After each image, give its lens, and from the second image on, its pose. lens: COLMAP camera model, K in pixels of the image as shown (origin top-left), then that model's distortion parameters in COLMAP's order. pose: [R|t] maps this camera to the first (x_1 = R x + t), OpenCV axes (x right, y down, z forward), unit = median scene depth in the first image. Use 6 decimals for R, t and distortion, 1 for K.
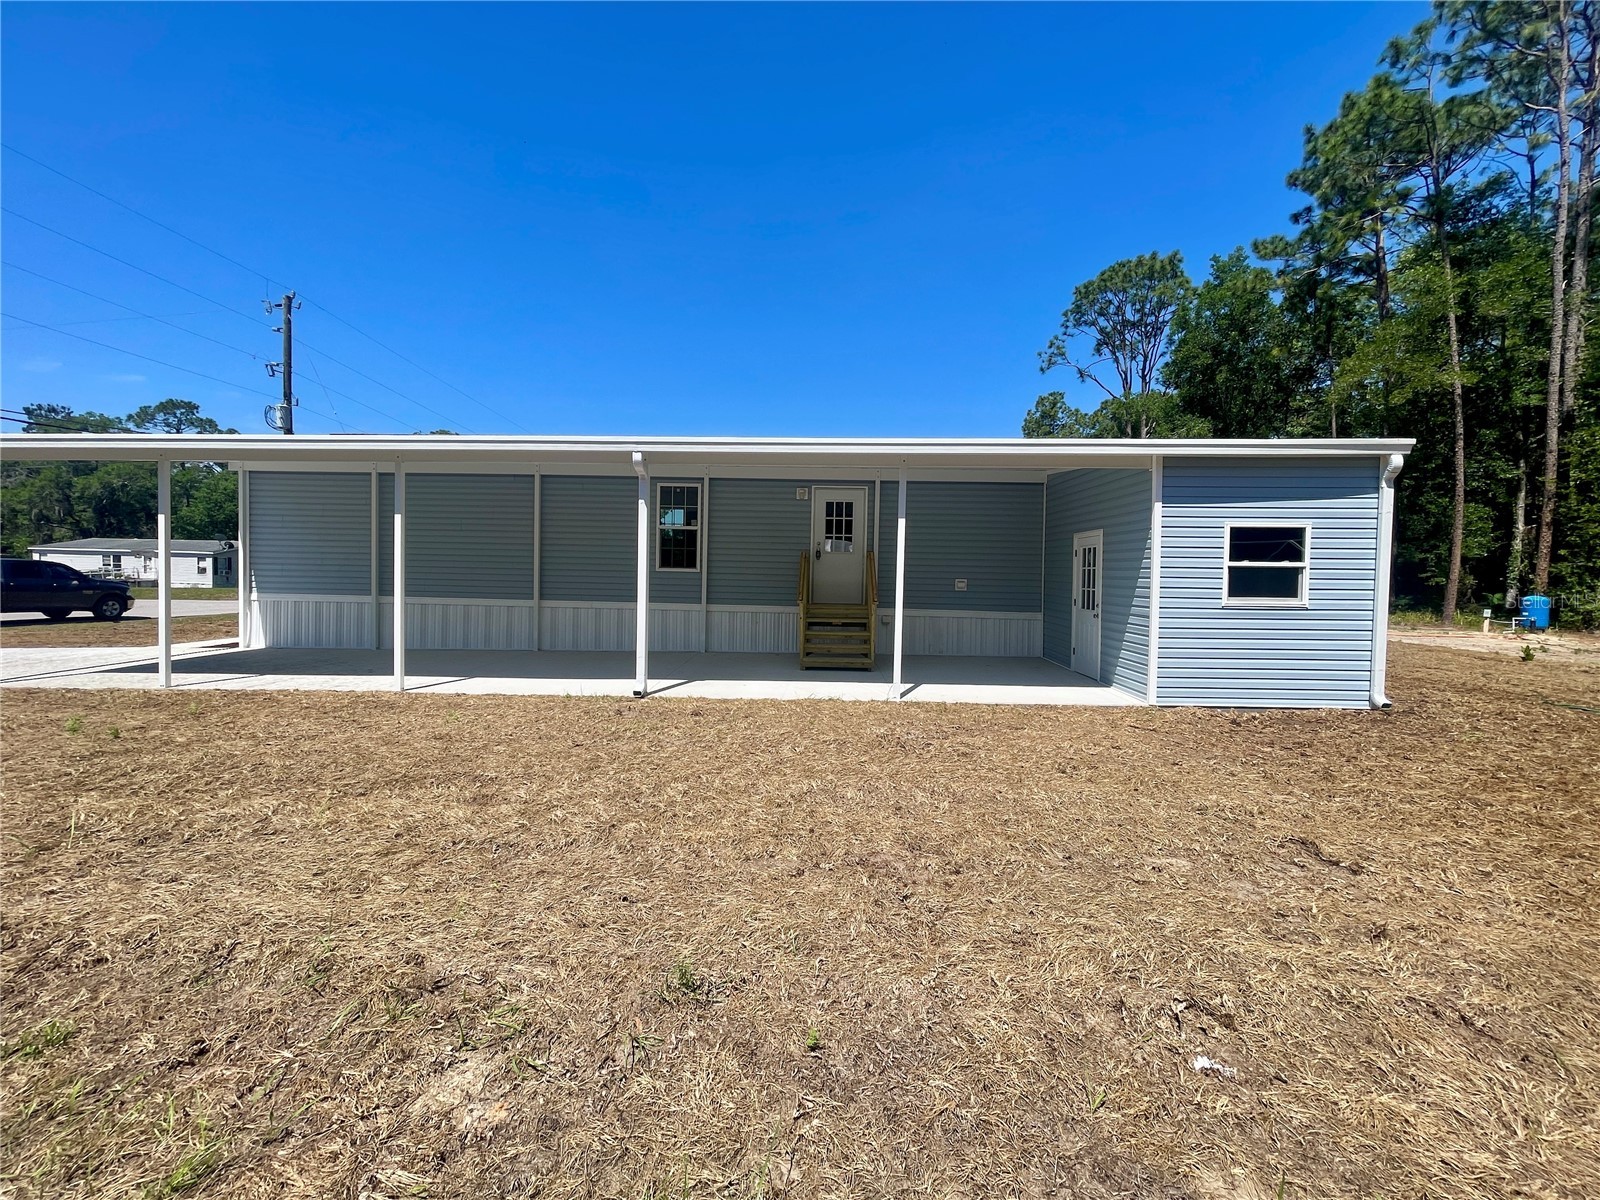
lens RADIAL K [[642.2, 0, 796.6], [0, 642.2, 598.1], [0, 0, 1]] dist [-0.002453, -0.000189]
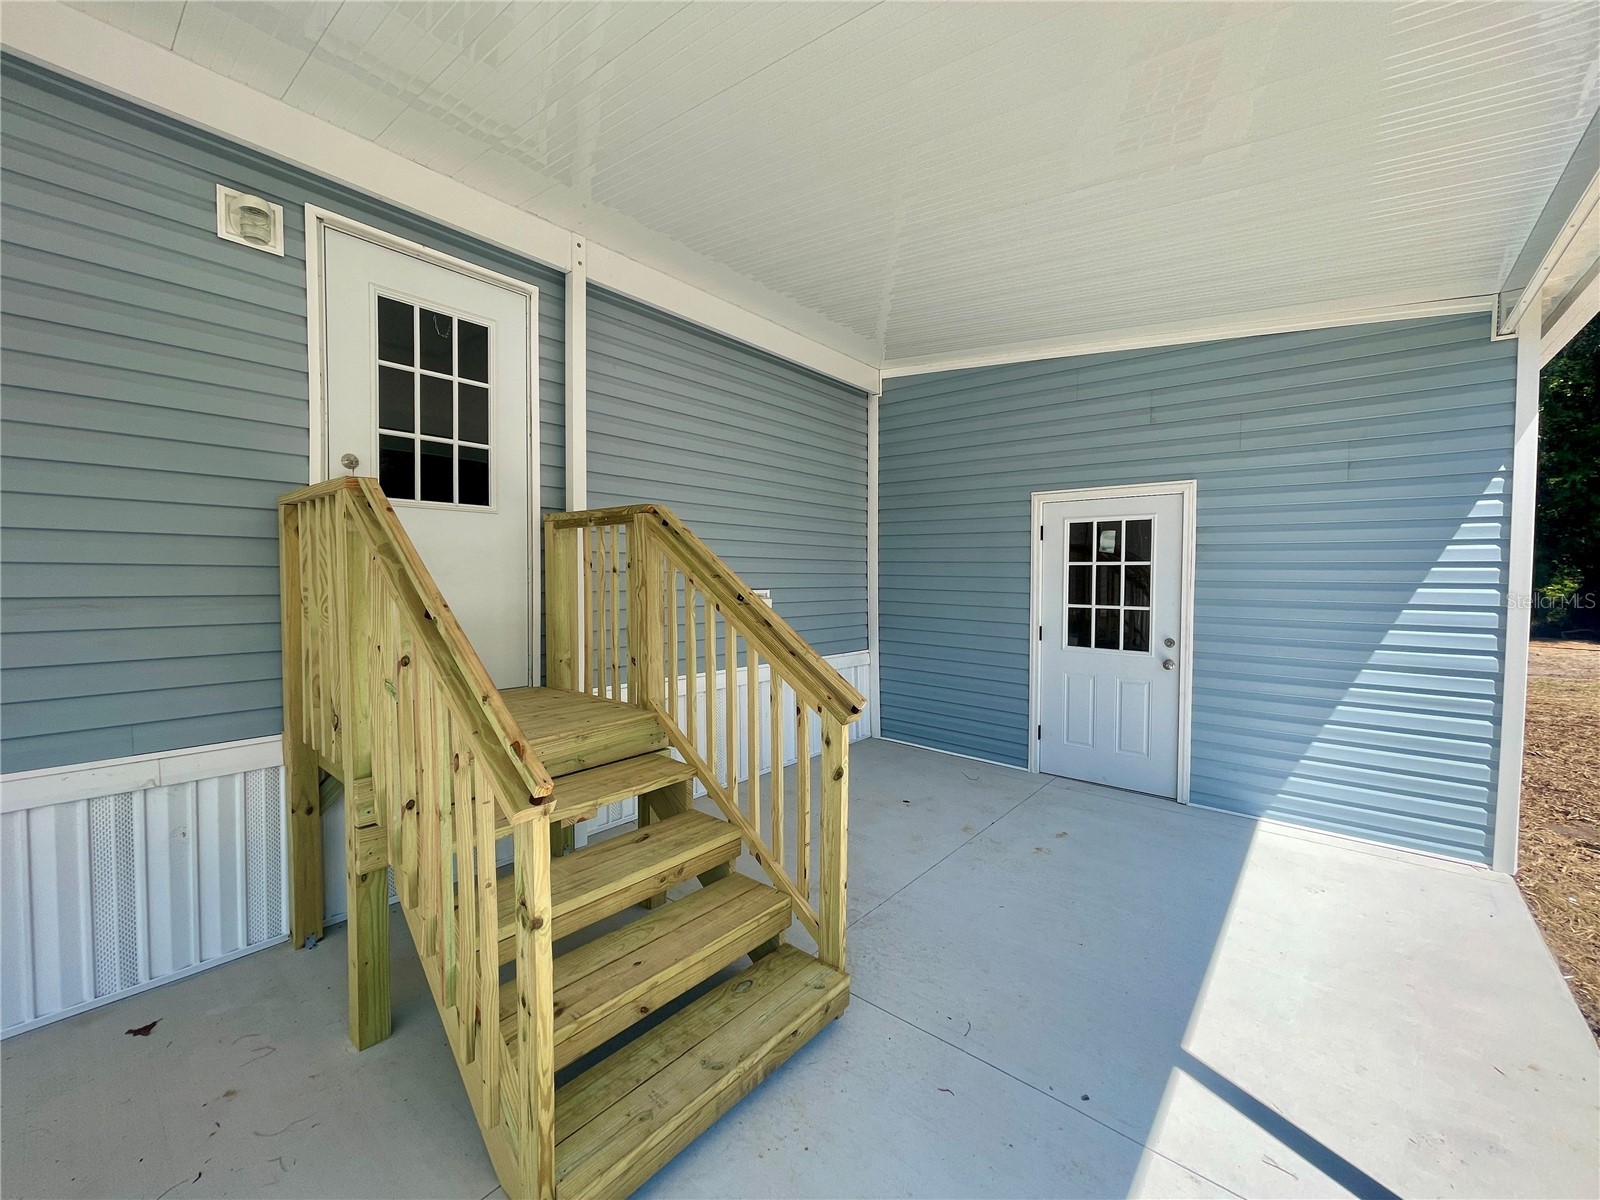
lens RADIAL K [[642.2, 0, 795.2], [0, 642.2, 605.4], [0, 0, 1]] dist [-0.002453, -0.000189]
pose [[0.615472, -0.053349, 0.786351, -0.057314], [0.034867, 0.998573, 0.040457, -0.035627], [-0.787387, 0.002518, 0.616453, 0.737618]]
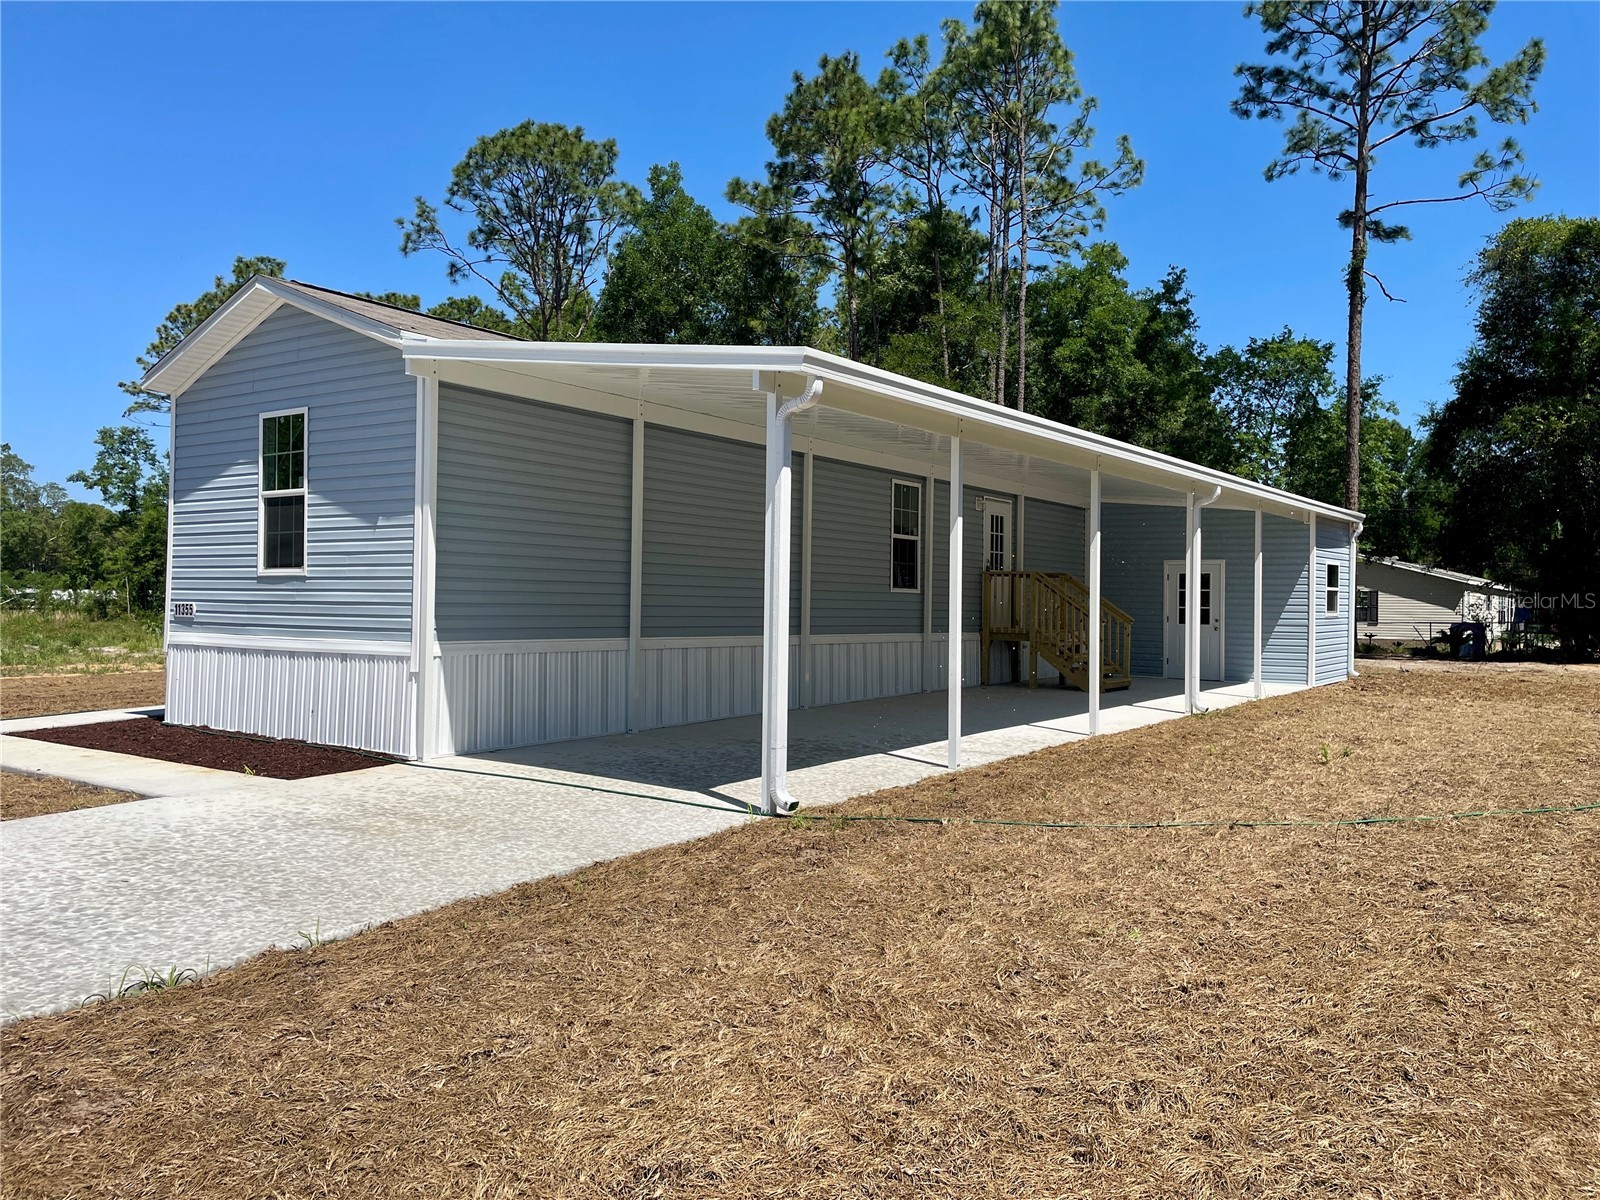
lens RADIAL K [[1188.9, 0, 796.8], [0, 1188.9, 600.9], [0, 0, 1]] dist [0.062947, -0.051417]
pose [[0.548584, -0.009268, 0.836044, -1.534087], [0.025756, 0.999651, -0.005819, -0.026992], [-0.835699, 0.024725, 0.548631, 0.321778]]
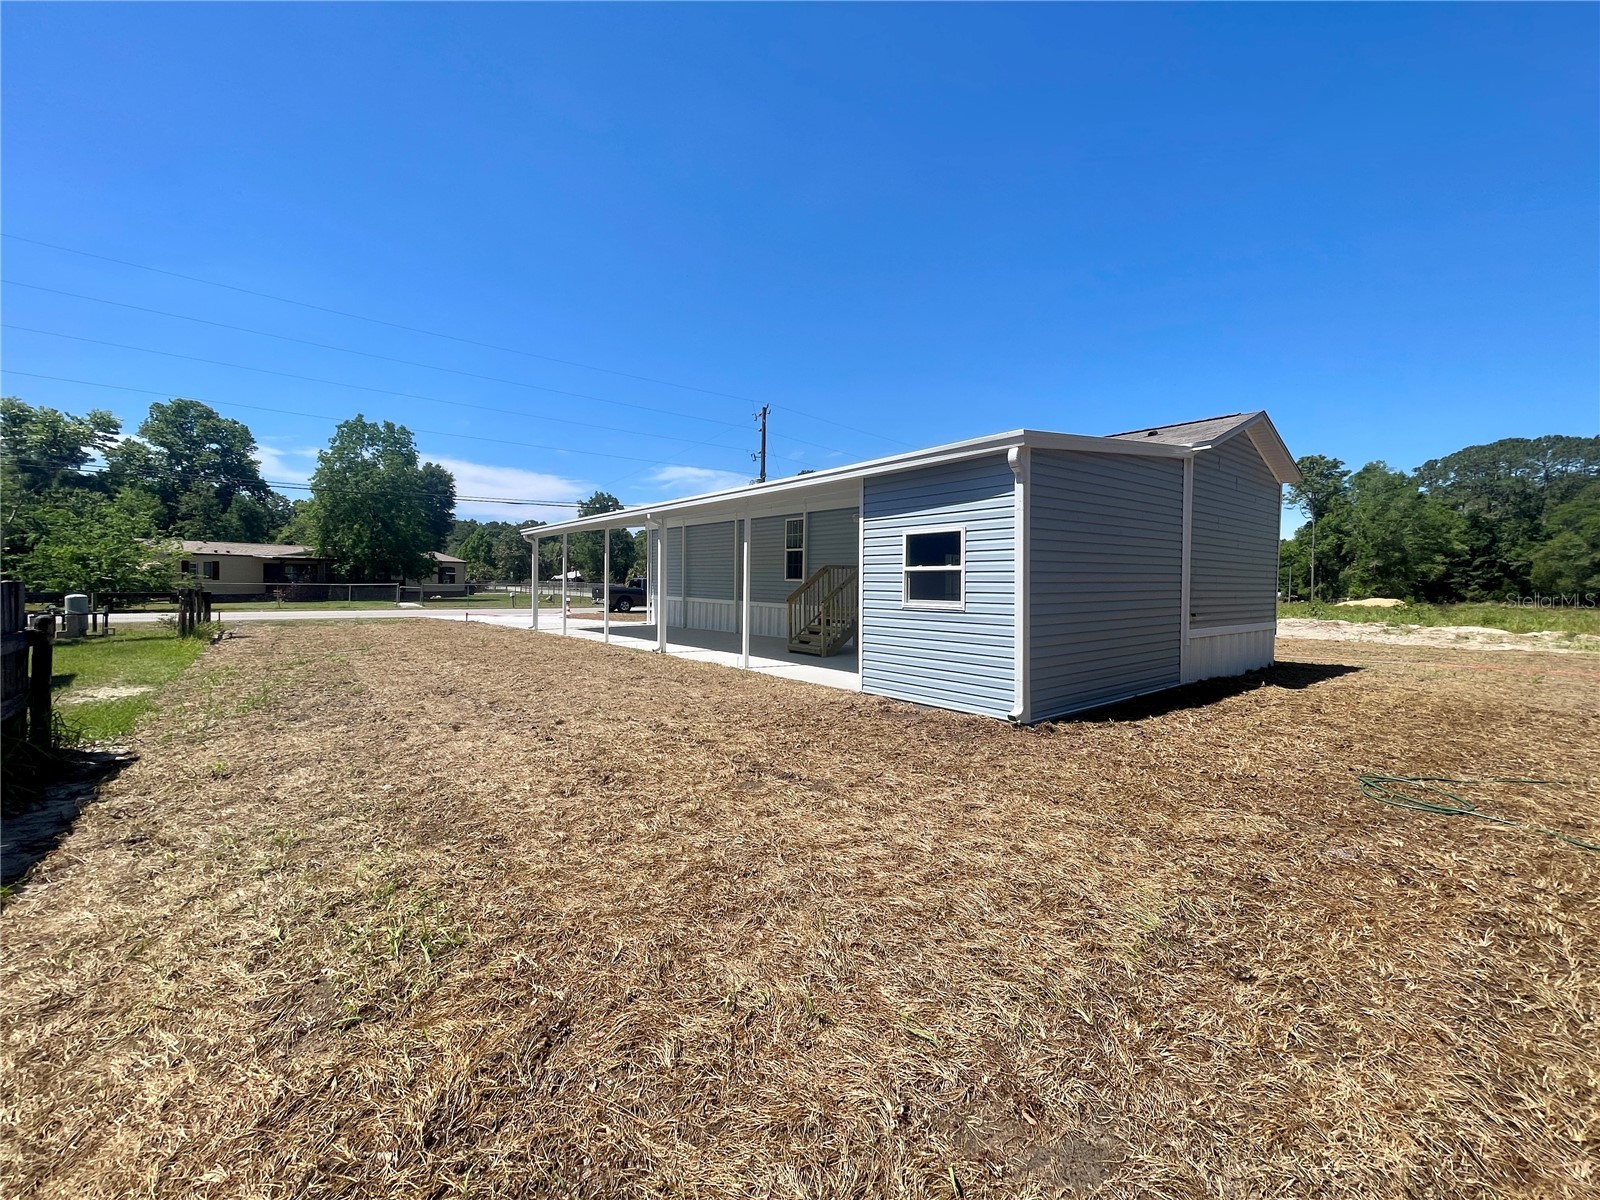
lens RADIAL K [[642.2, 0, 791.0], [0, 642.2, 598.9], [0, 0, 1]] dist [-0.002453, -0.000189]
pose [[0.651304, 0.010049, -0.758751, 0.895468], [-0.024550, 0.999668, -0.007833, 0.007152], [0.758420, 0.023729, 0.651334, 0.092361]]
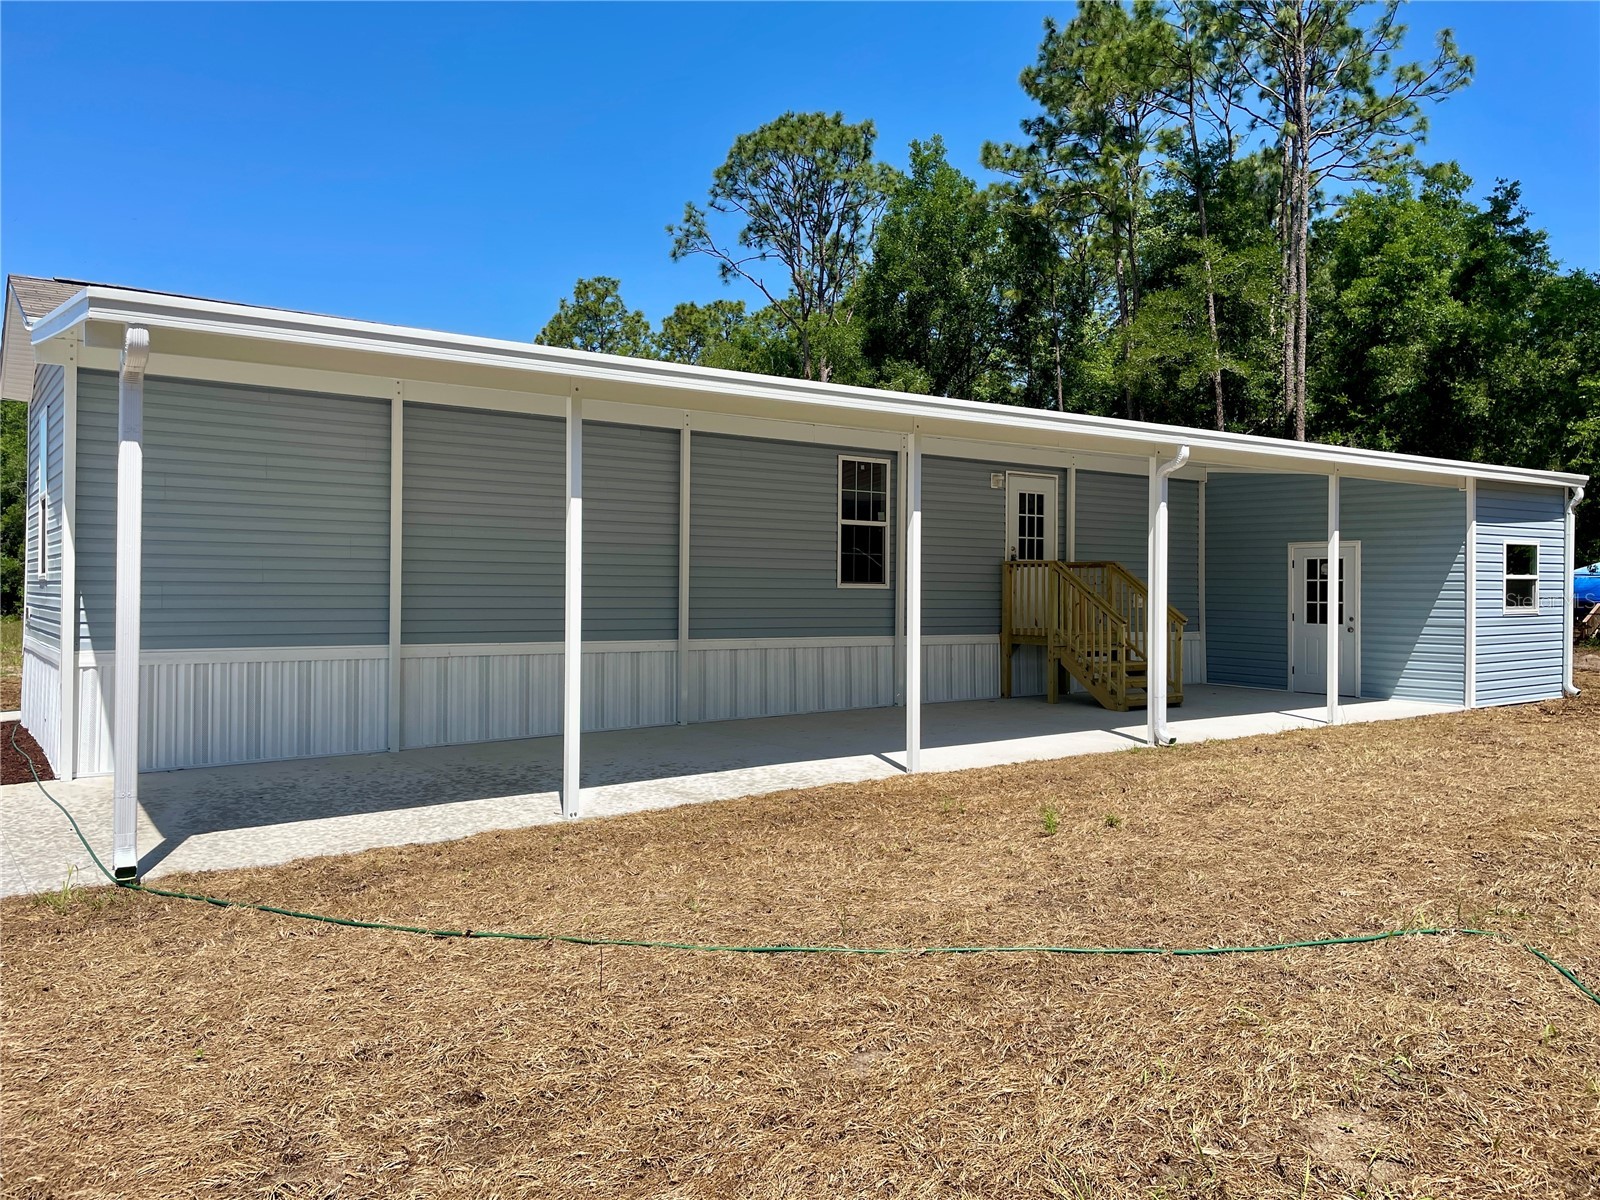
lens RADIAL K [[1188.9, 0, 802.0], [0, 1188.9, 601.0], [0, 0, 1]] dist [0.062947, -0.051417]
pose [[0.785321, -0.019204, 0.618790, -1.041166], [0.030042, 0.999523, -0.007107, -0.021966], [-0.618359, 0.024171, 0.785524, 0.067716]]
